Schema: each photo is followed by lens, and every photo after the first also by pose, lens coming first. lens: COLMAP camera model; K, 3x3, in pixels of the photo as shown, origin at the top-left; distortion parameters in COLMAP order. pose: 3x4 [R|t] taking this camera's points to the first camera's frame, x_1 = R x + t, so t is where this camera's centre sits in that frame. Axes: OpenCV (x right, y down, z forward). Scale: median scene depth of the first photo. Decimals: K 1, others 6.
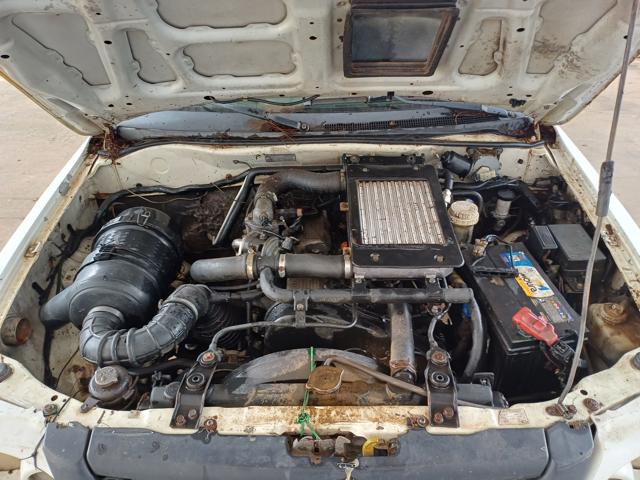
lens RADIAL K [[468.8, 0, 328.2], [0, 468.8, 237.3], [0, 0, 1]] dist [0.027049, -0.022509]
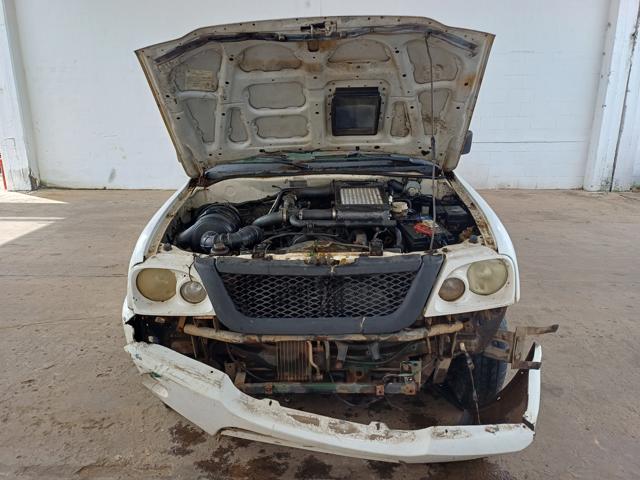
lens RADIAL K [[468.8, 0, 318.2], [0, 468.8, 239.1], [0, 0, 1]] dist [0.027049, -0.022509]
pose [[0.999809, -0.003052, -0.019304, 0.009988], [-0.003079, 0.950796, -0.309802, 0.651704], [0.019299, 0.309803, 0.950605, -0.712152]]
